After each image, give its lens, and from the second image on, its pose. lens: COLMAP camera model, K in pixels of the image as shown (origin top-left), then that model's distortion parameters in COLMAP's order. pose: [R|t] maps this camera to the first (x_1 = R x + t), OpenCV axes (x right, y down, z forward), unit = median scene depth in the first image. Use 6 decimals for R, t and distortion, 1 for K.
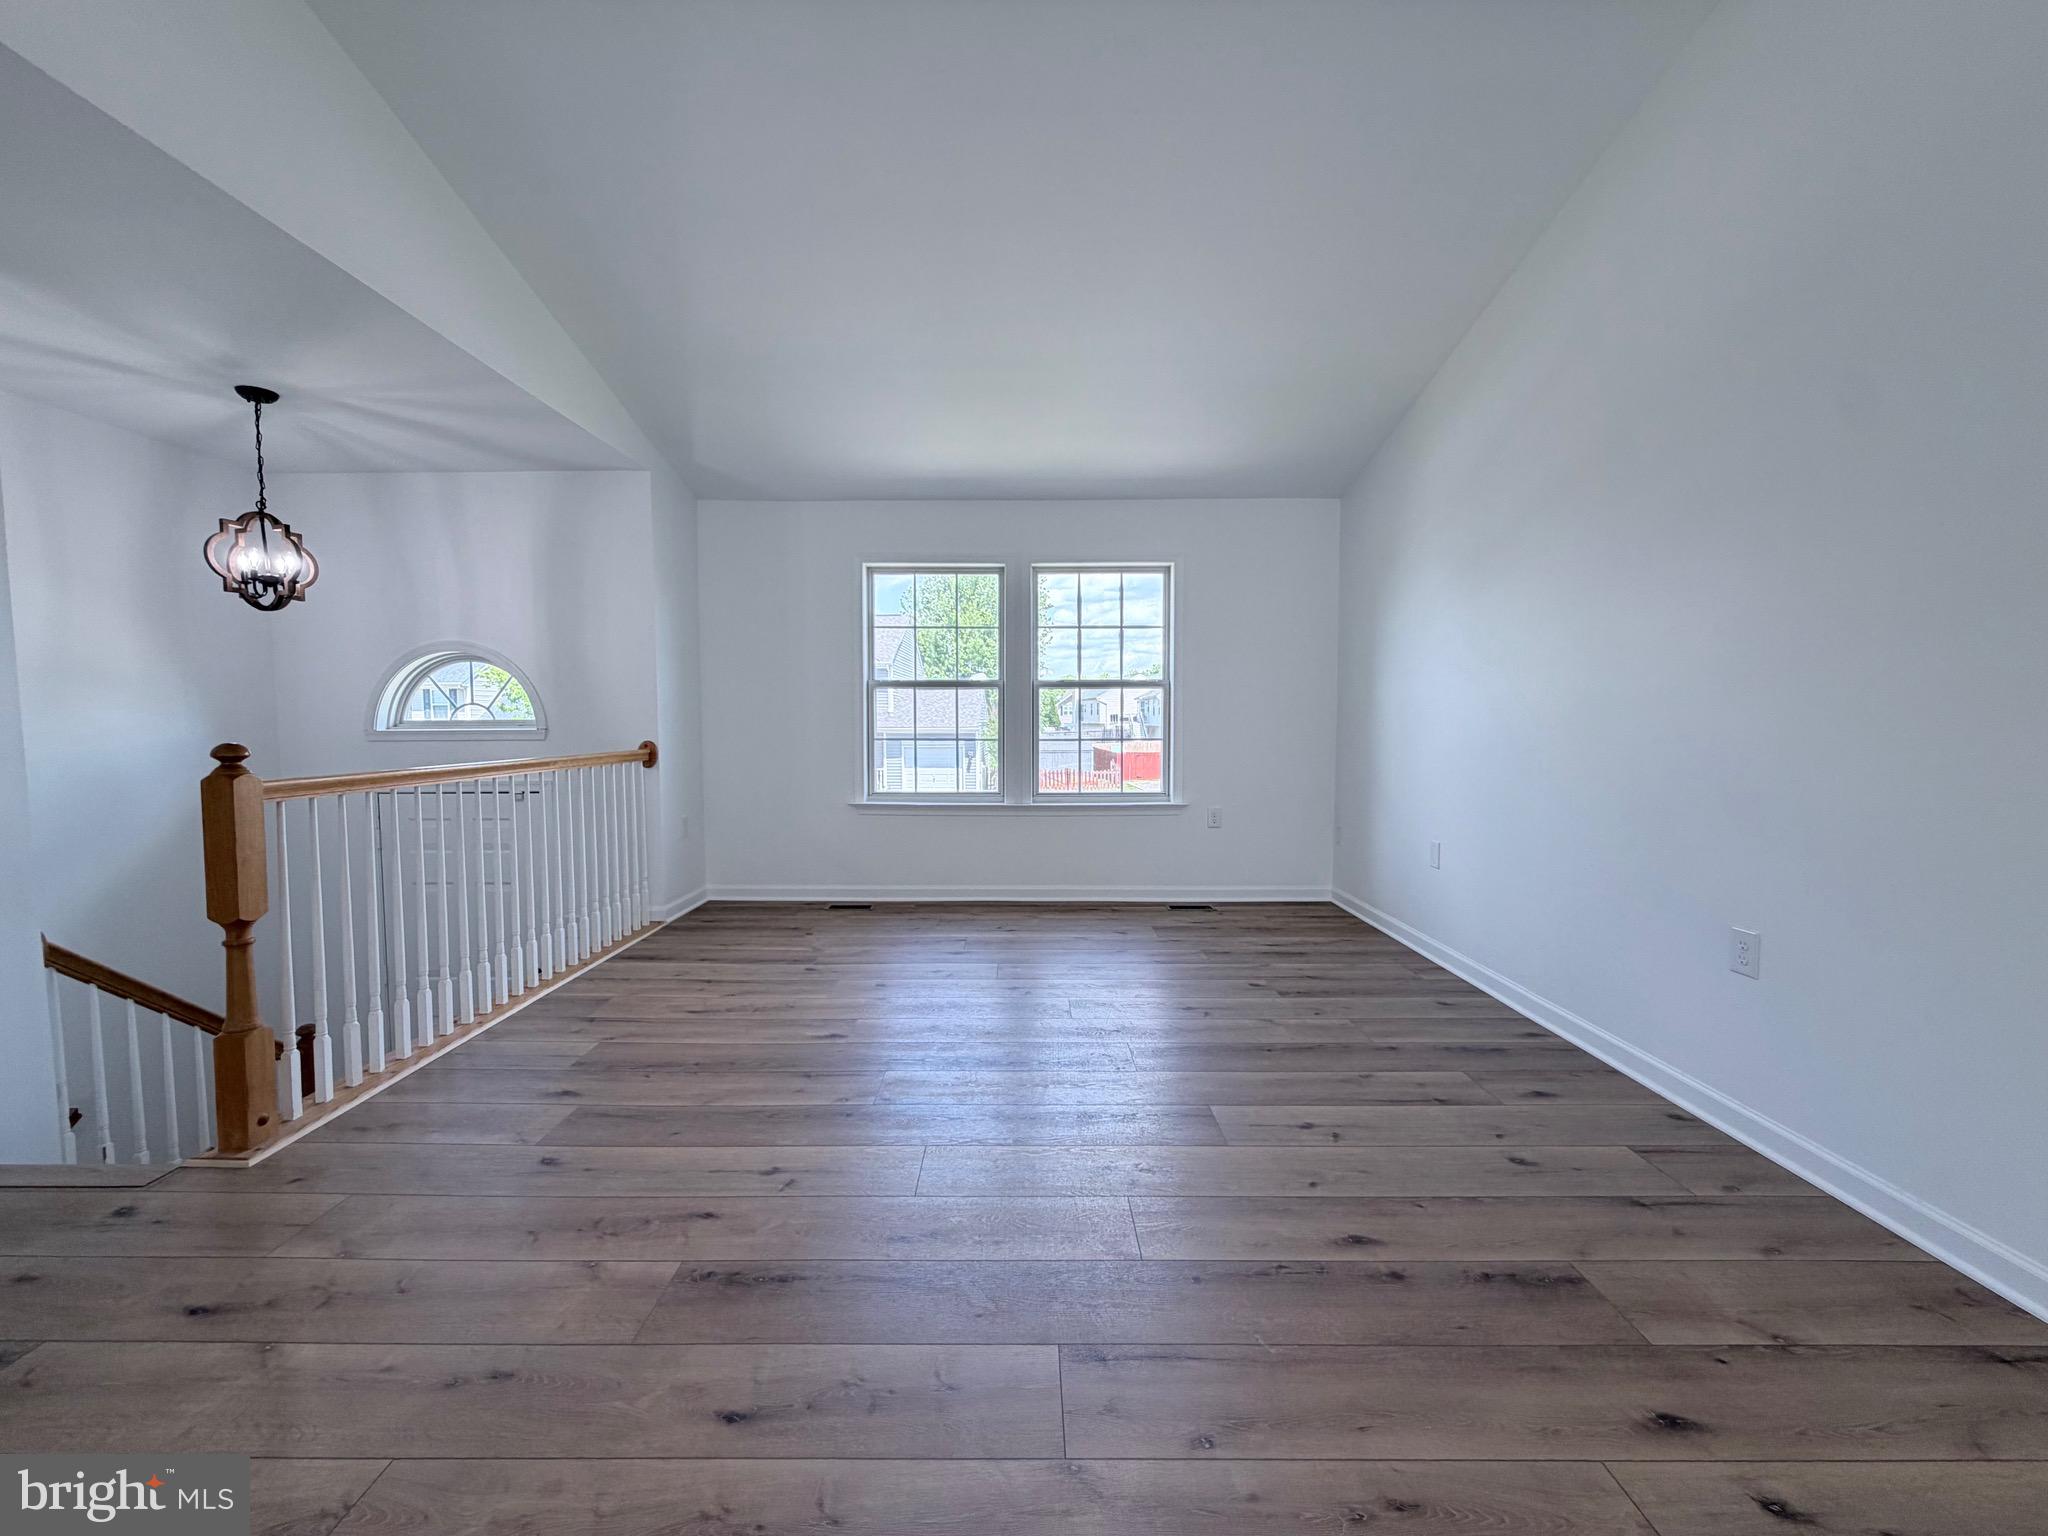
lens RADIAL K [[816.1, 0, 1014.2], [0, 816.1, 765.3], [0, 0, 1]] dist [0.001533, -0.000573]
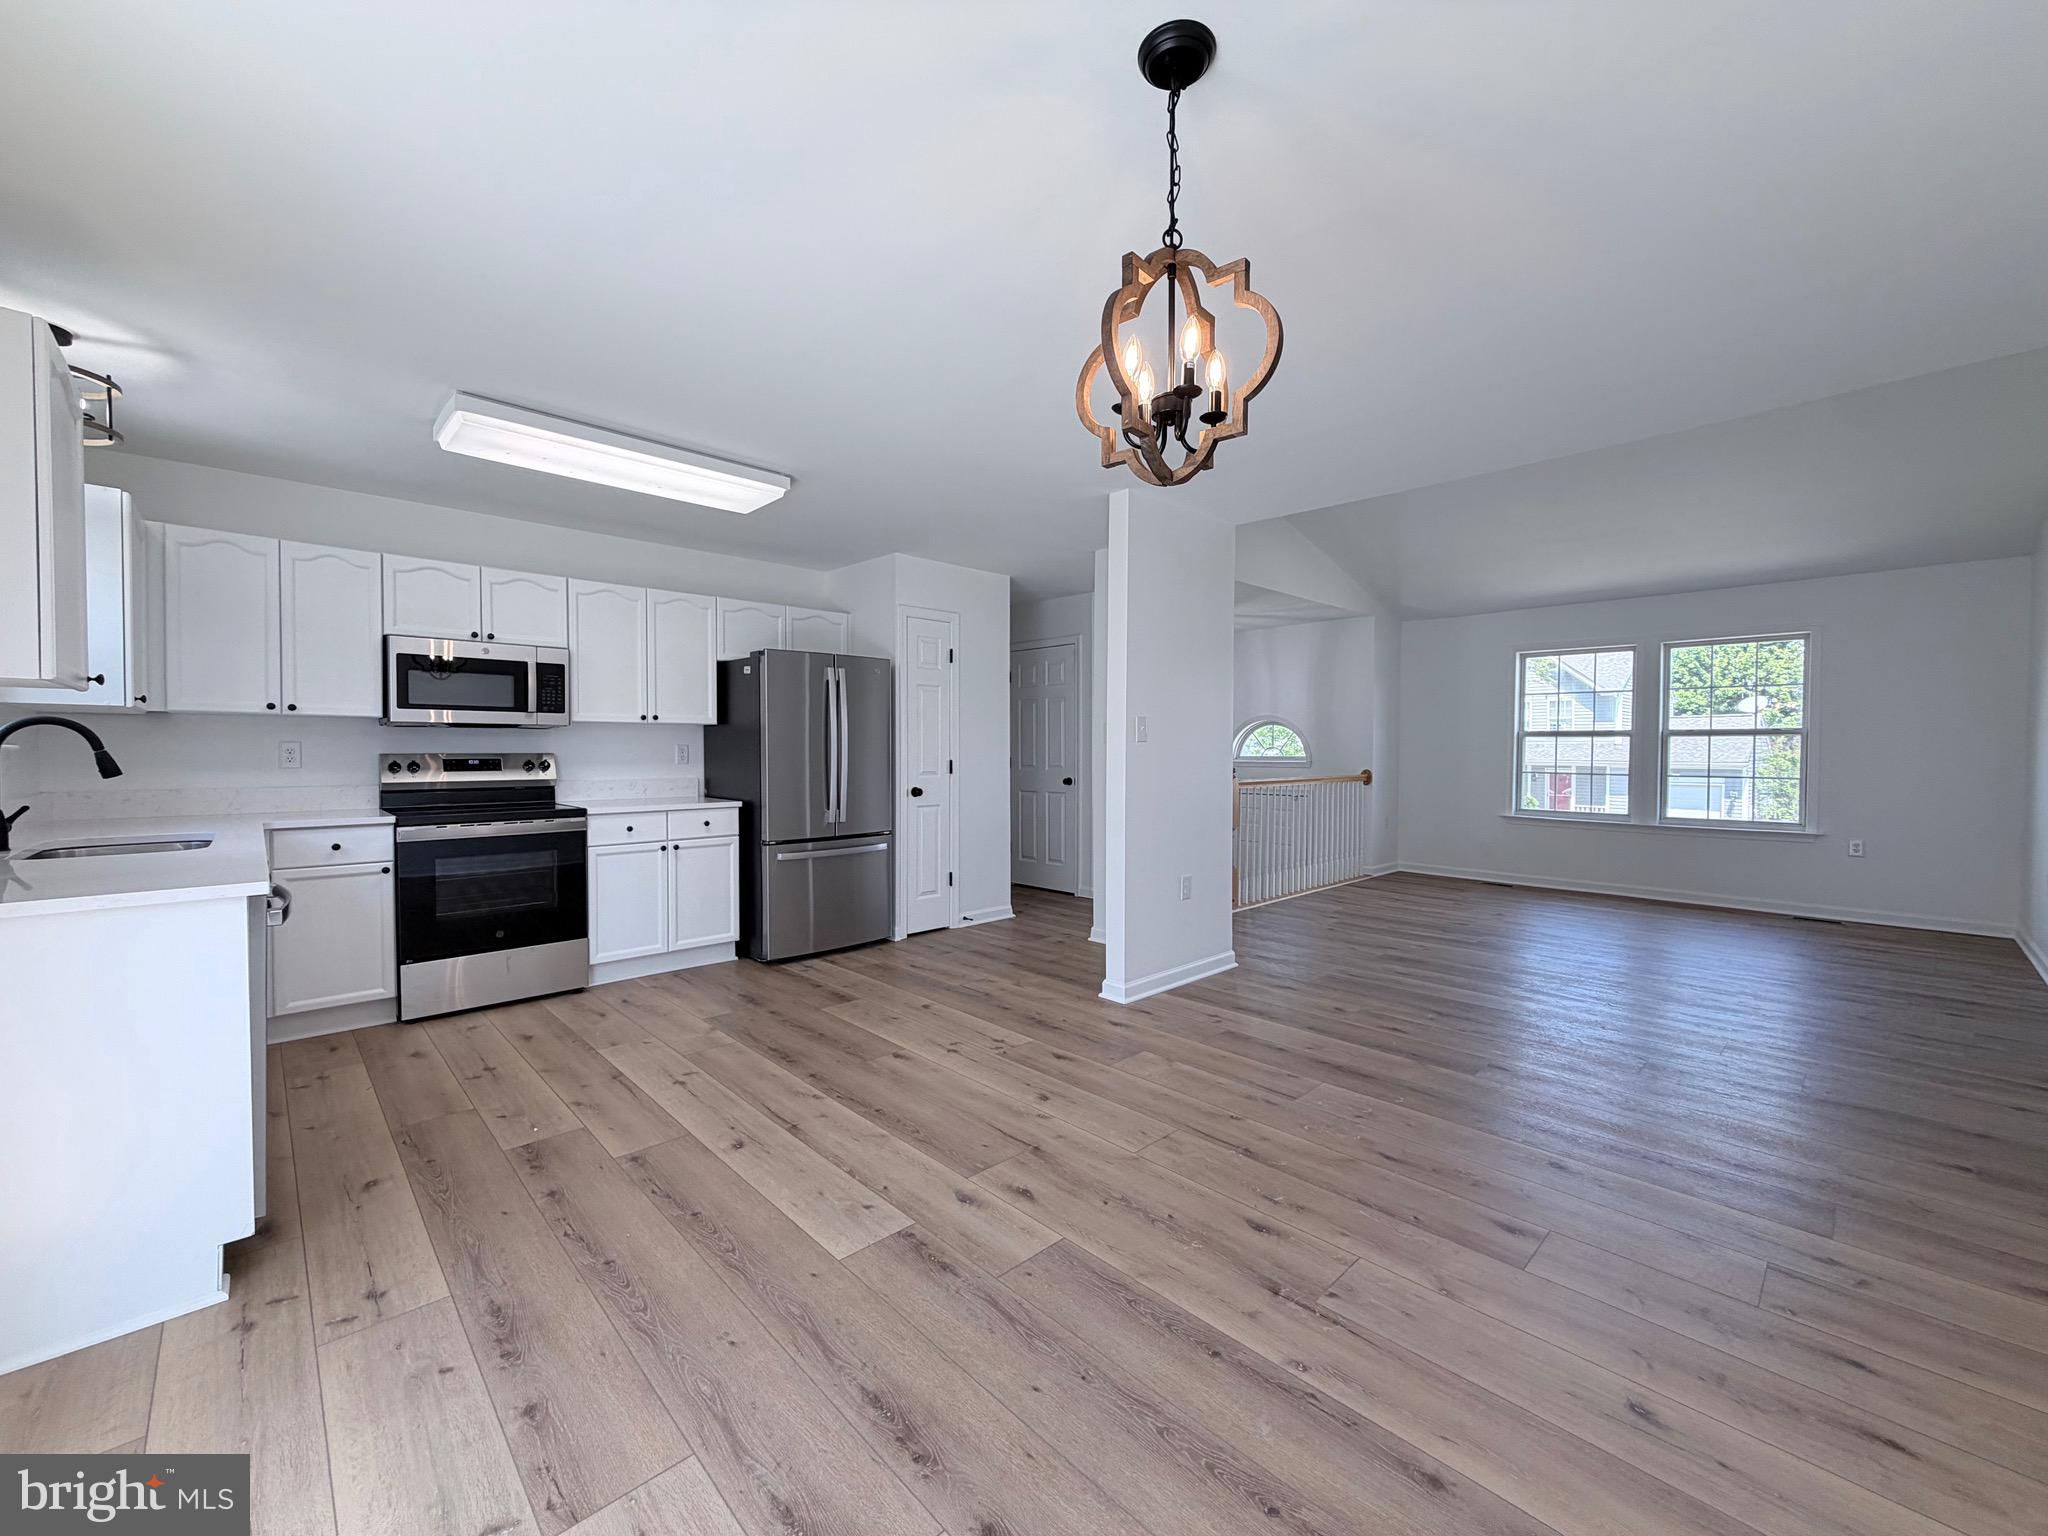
lens RADIAL K [[816.1, 0, 1015.0], [0, 816.1, 766.1], [0, 0, 1]] dist [0.001533, -0.000573]
pose [[0.691580, 0.020555, -0.722007, 0.275399], [-0.045159, 0.998870, -0.014819, 0.021162], [0.720887, 0.042854, 0.691727, -0.710470]]
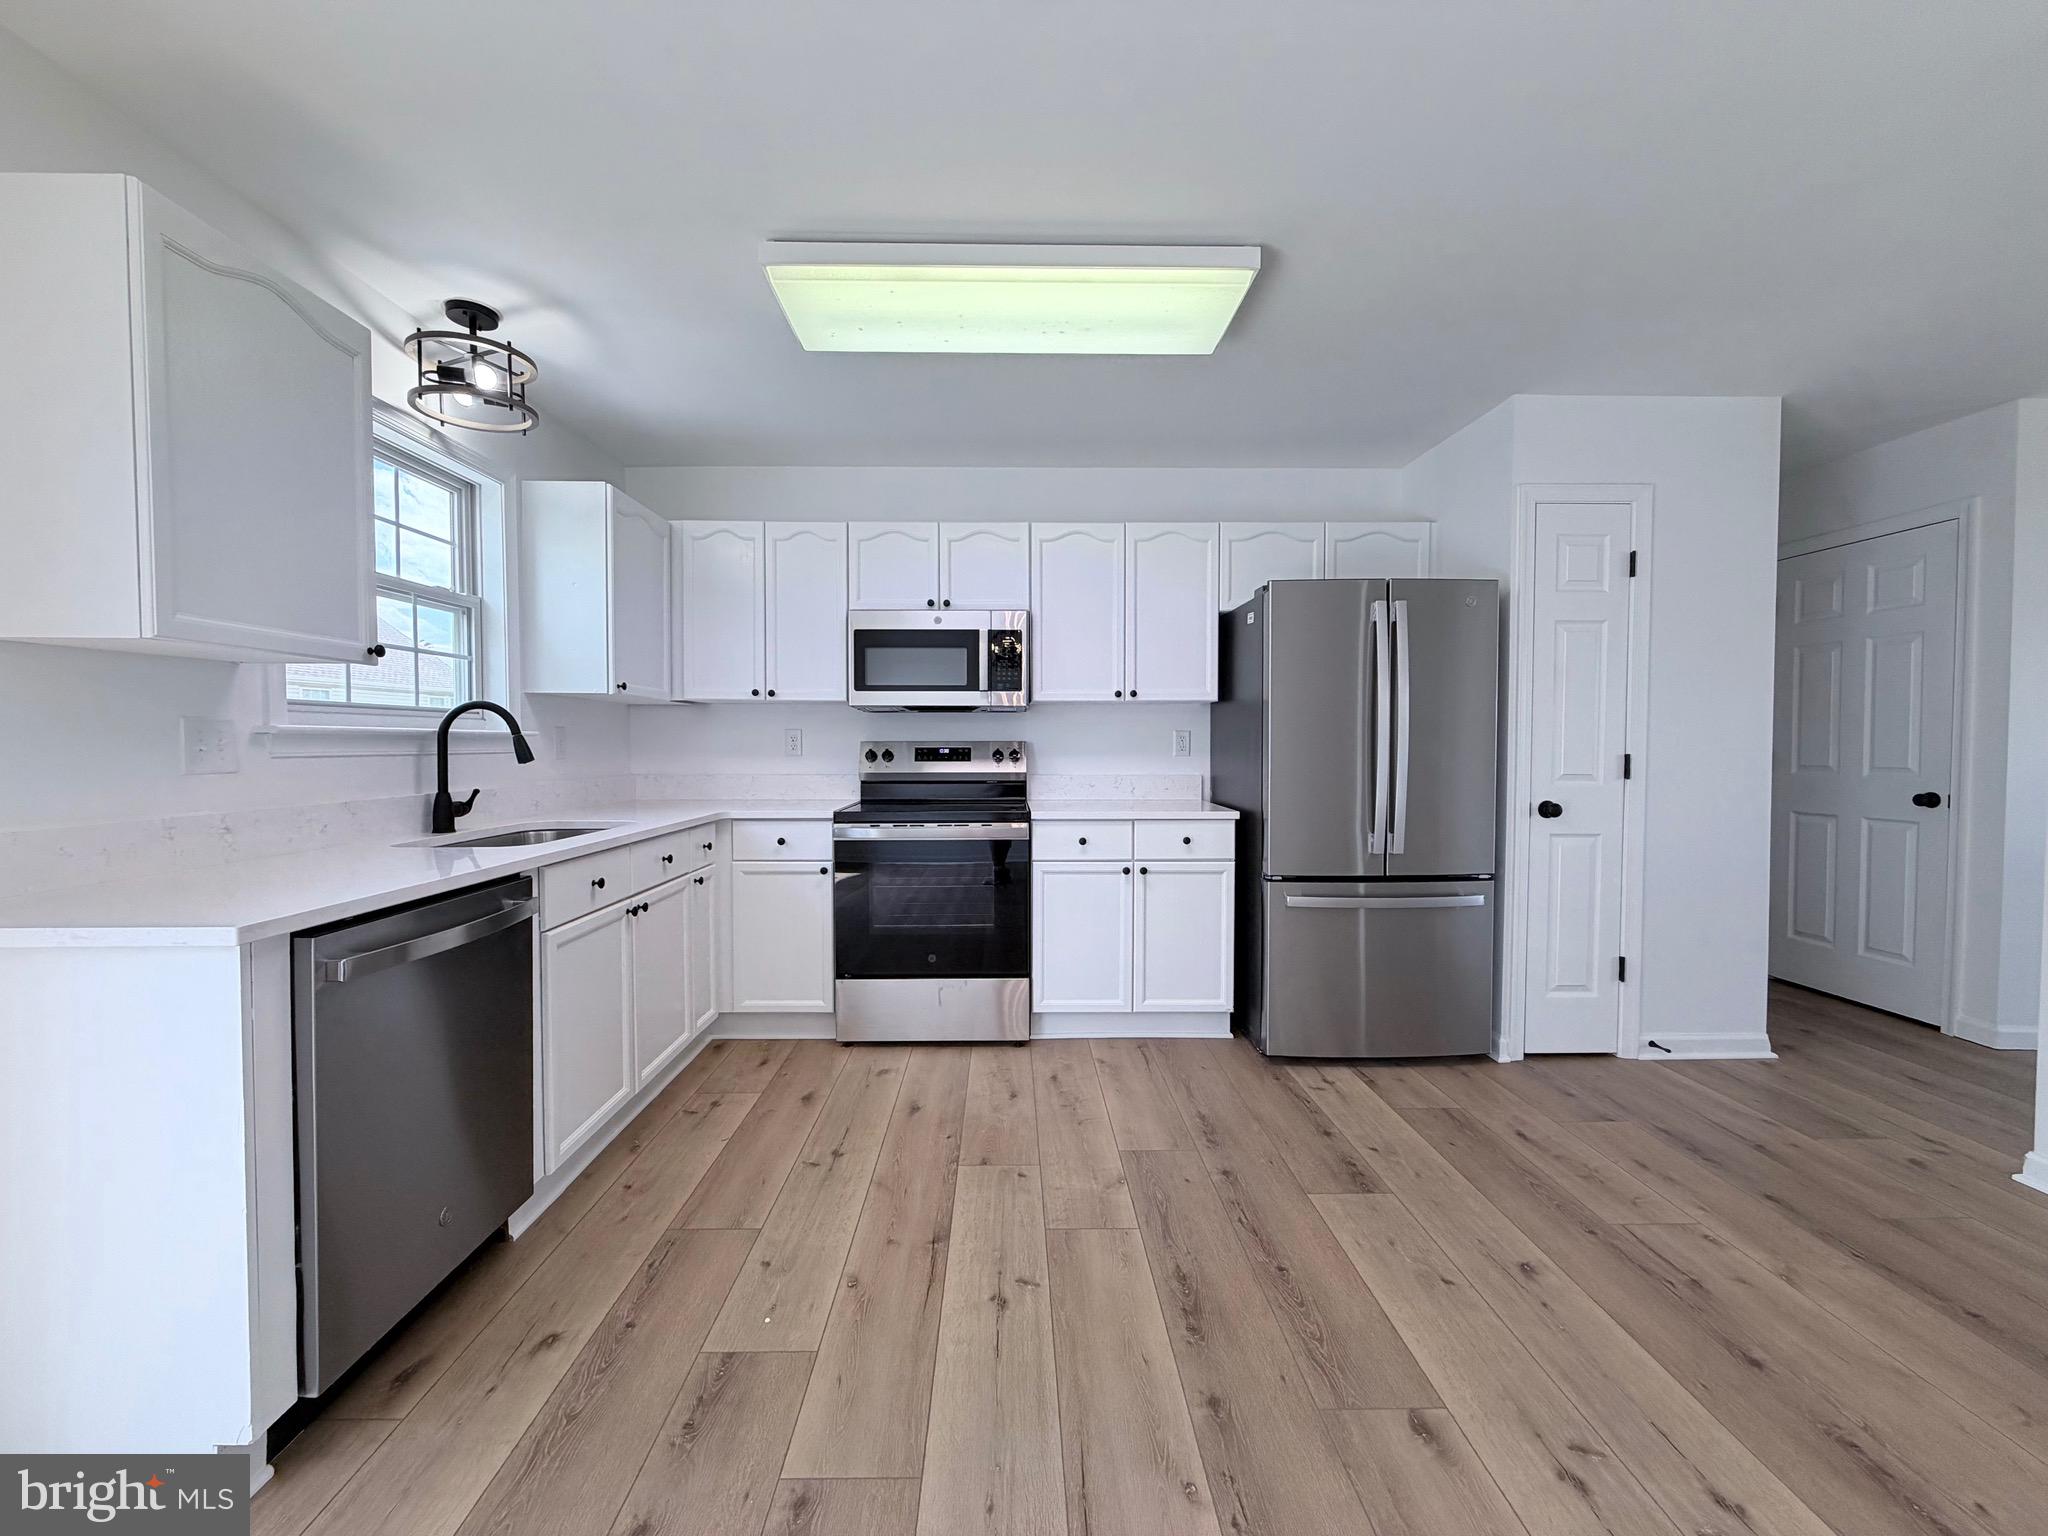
lens RADIAL K [[816.1, 0, 1016.0], [0, 816.1, 767.0], [0, 0, 1]] dist [0.001533, -0.000573]
pose [[0.017636, 0.035777, -0.999204, 0.001069], [-0.056510, 0.997798, 0.034729, 0.014202], [0.998246, 0.055853, 0.019619, -0.459703]]
